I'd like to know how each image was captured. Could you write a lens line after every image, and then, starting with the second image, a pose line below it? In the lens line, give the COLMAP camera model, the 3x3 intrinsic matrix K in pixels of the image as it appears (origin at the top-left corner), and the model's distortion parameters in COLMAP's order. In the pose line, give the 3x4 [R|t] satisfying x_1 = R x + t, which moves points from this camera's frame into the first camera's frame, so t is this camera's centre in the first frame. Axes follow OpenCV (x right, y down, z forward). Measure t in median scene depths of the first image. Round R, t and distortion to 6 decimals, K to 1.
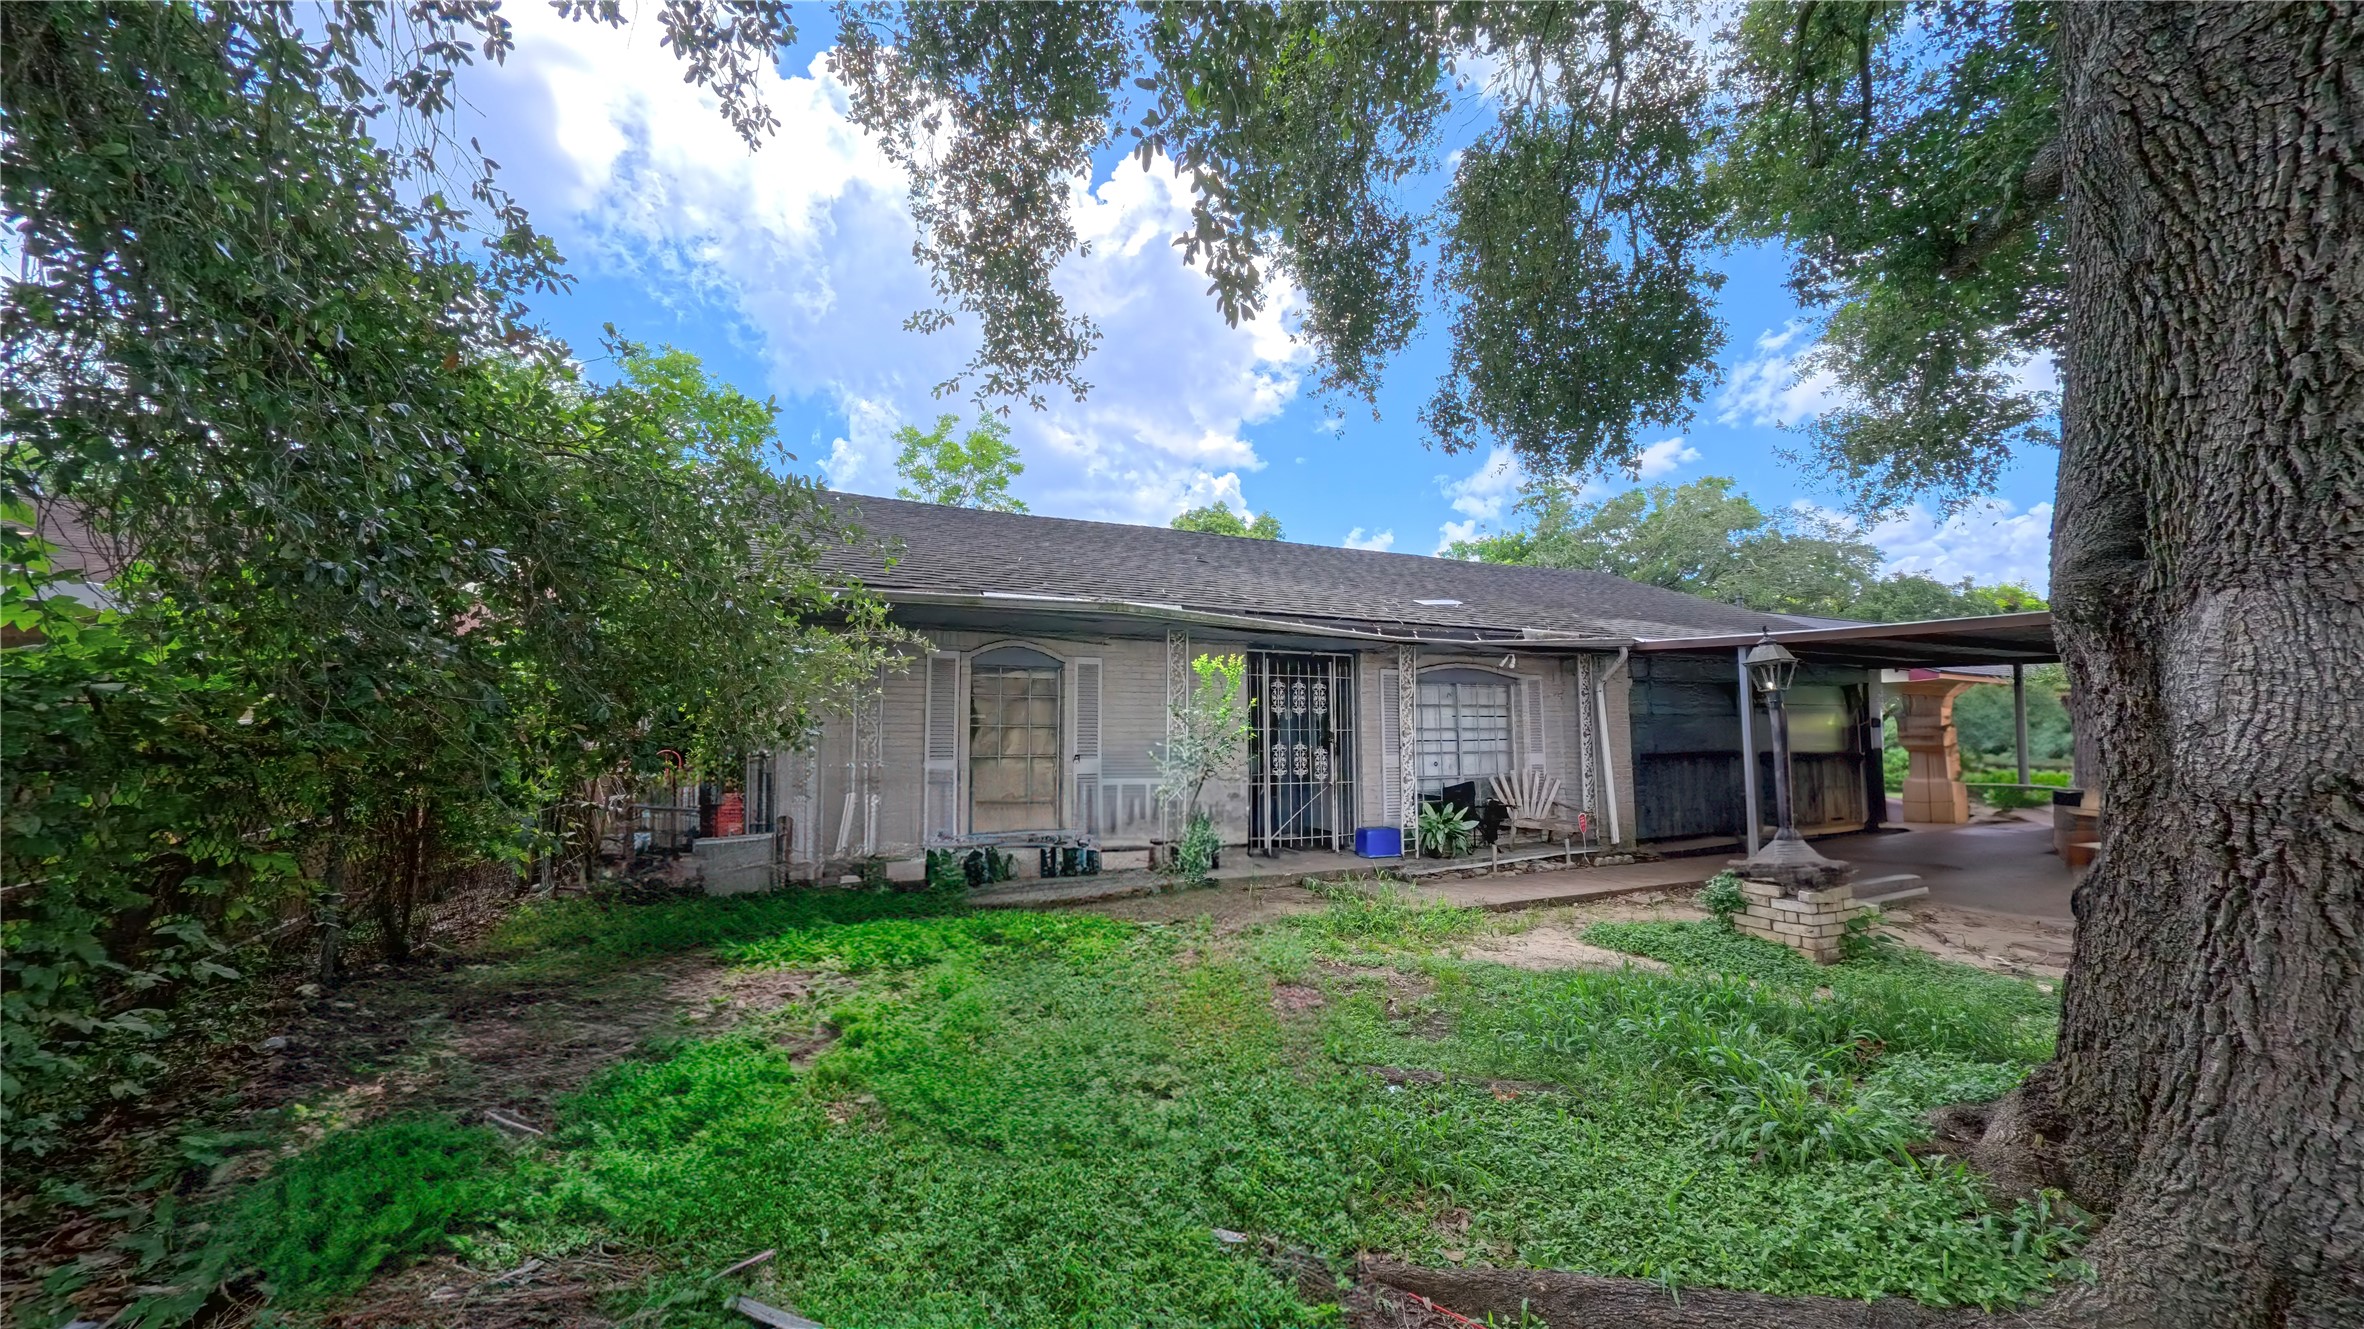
lens RADIAL K [[840.4, 0, 1182.0], [0, 840.4, 664.5], [0, 0, 1]] dist [-0.007964, -0.000352]
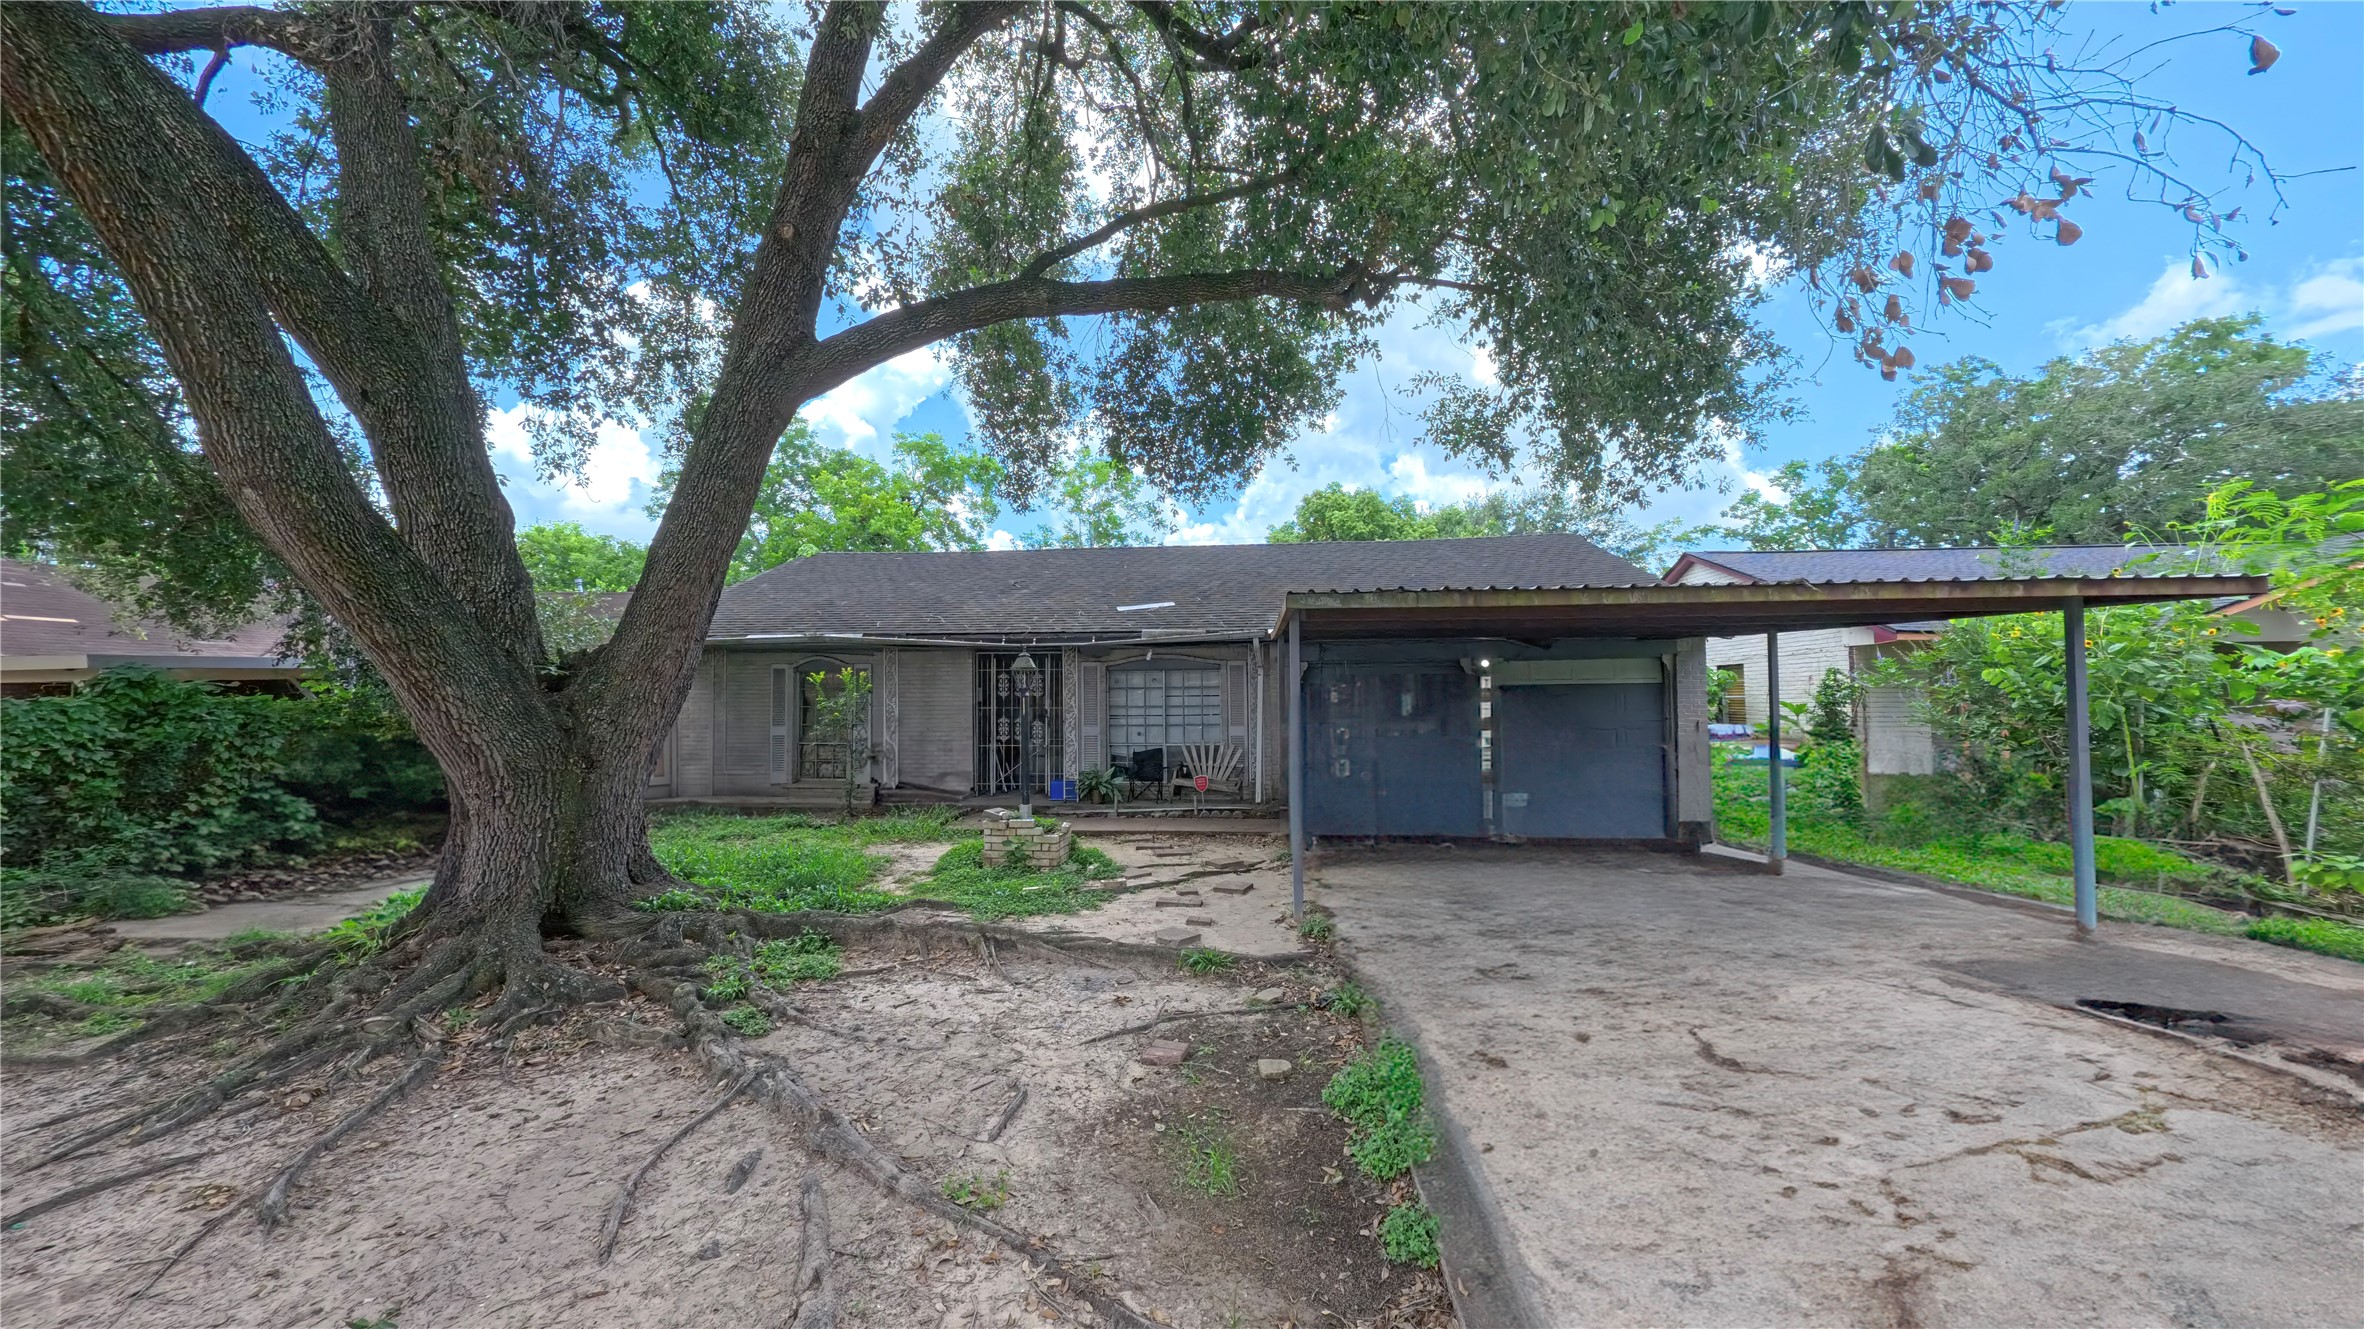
lens RADIAL K [[840.4, 0, 1182.0], [0, 840.4, 664.5], [0, 0, 1]] dist [-0.007964, -0.000352]
pose [[0.863164, -0.020572, -0.504504, 1.093599], [0.046064, 0.998211, 0.038108, -0.036059], [0.502818, -0.056133, 0.862568, -0.072001]]
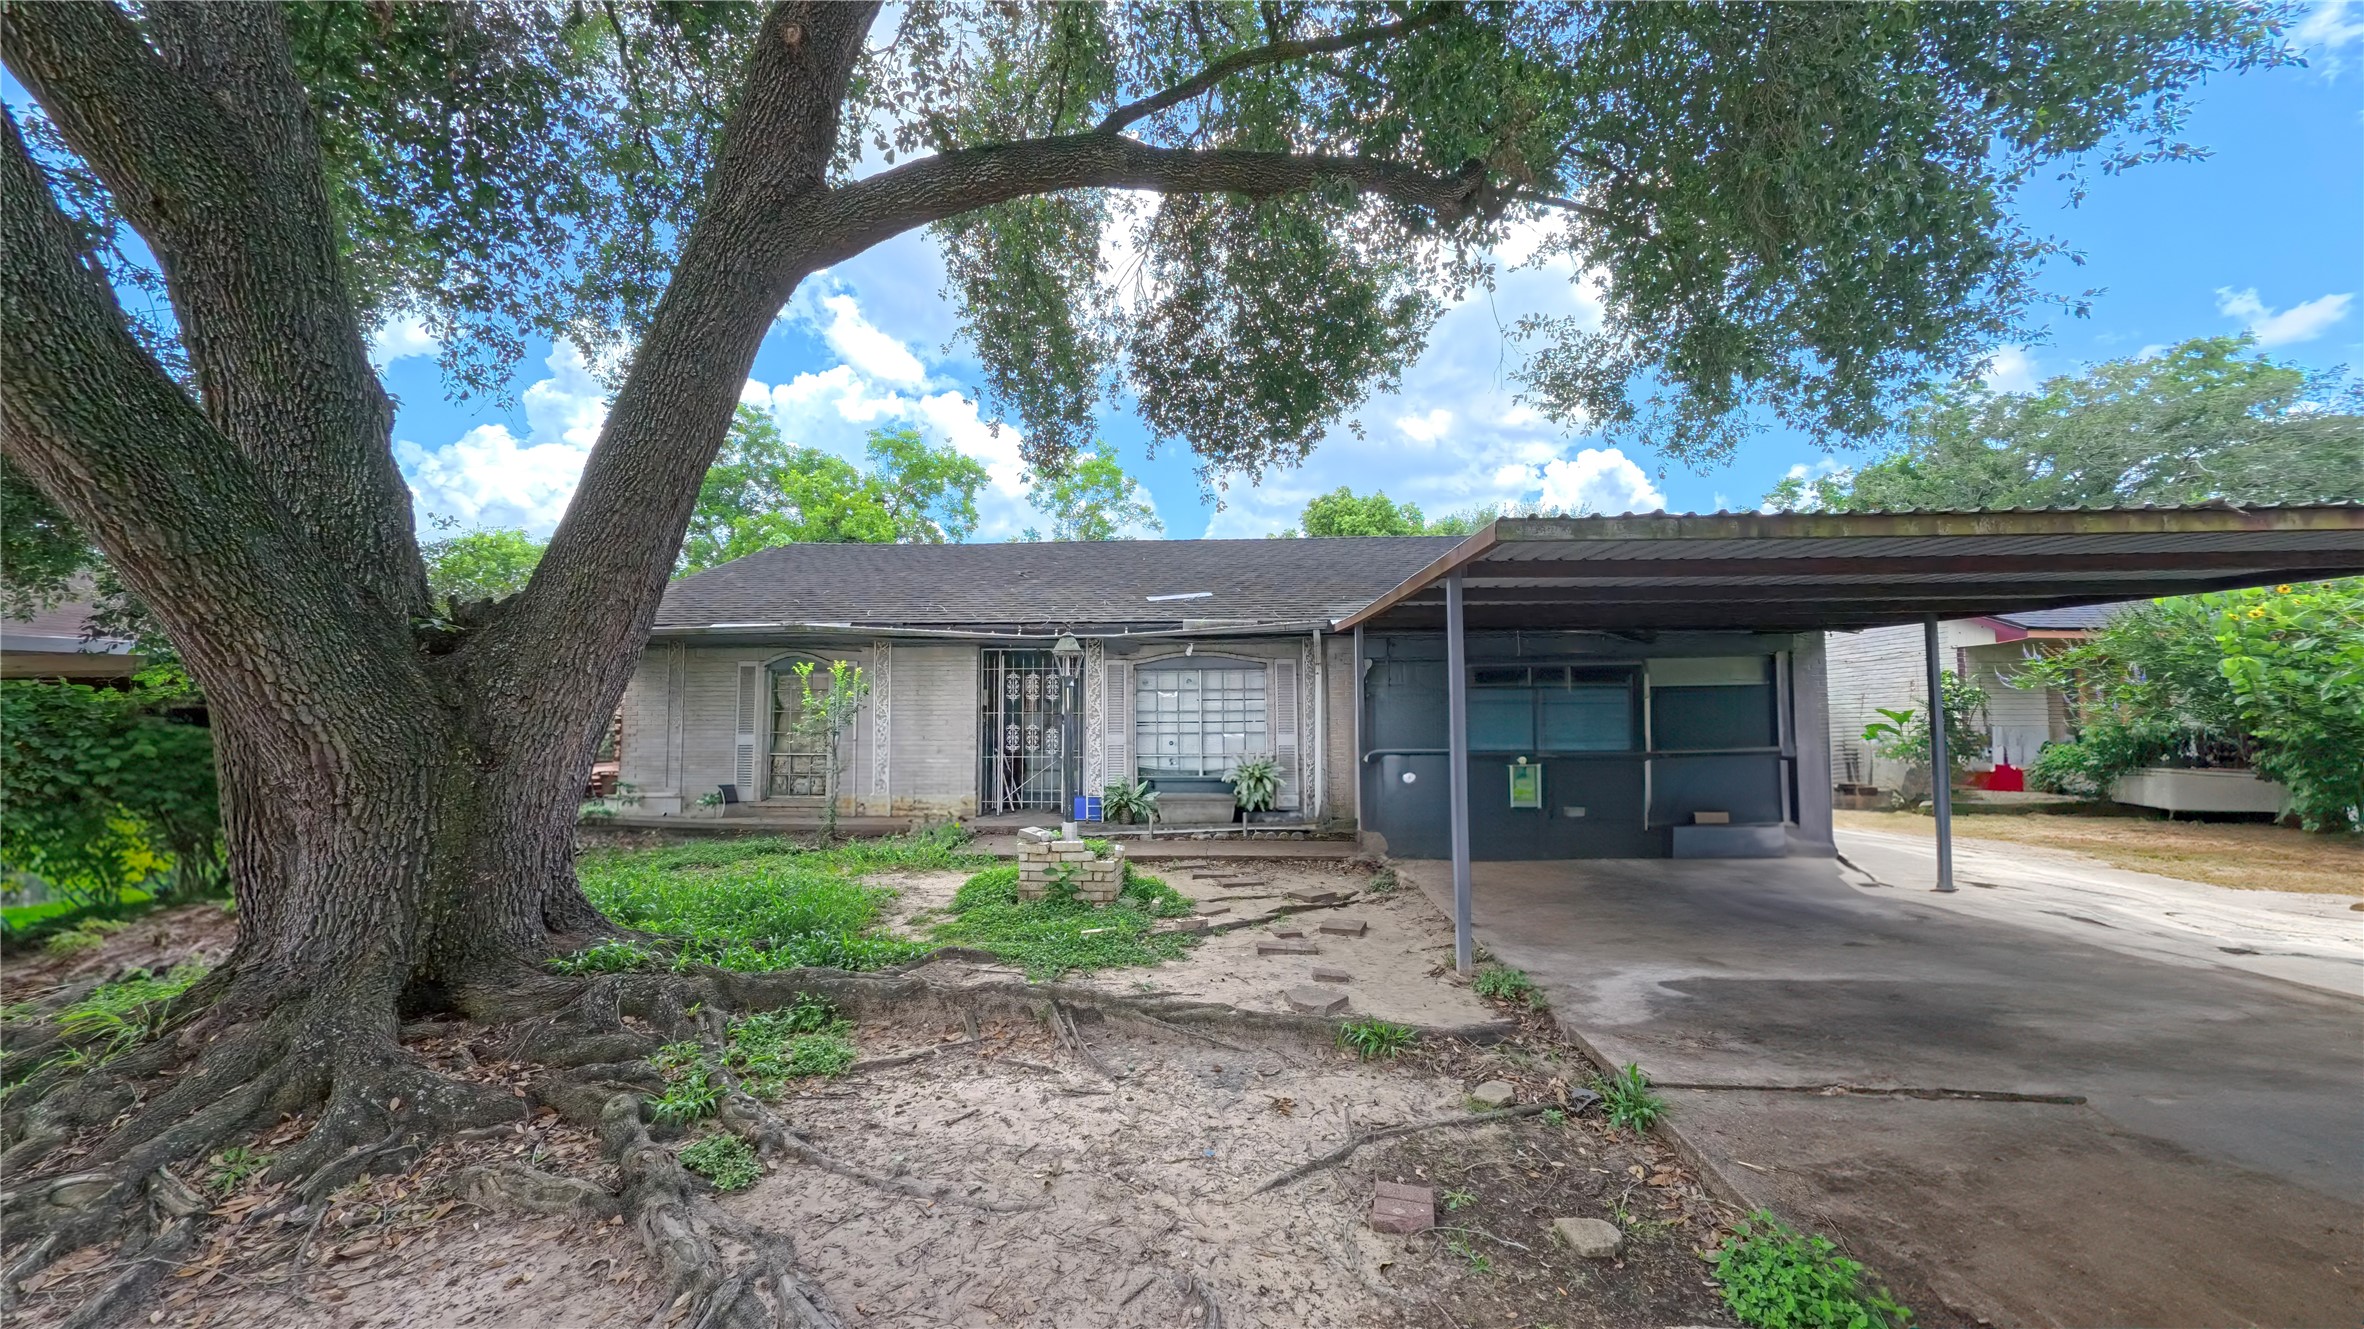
lens RADIAL K [[840.4, 0, 1182.0], [0, 840.4, 664.5], [0, 0, 1]] dist [-0.007964, -0.000352]
pose [[0.884096, -0.029794, -0.466354, 0.906311], [0.038985, 0.999189, 0.010072, 0.003932], [0.465675, -0.027085, 0.884541, 0.031182]]
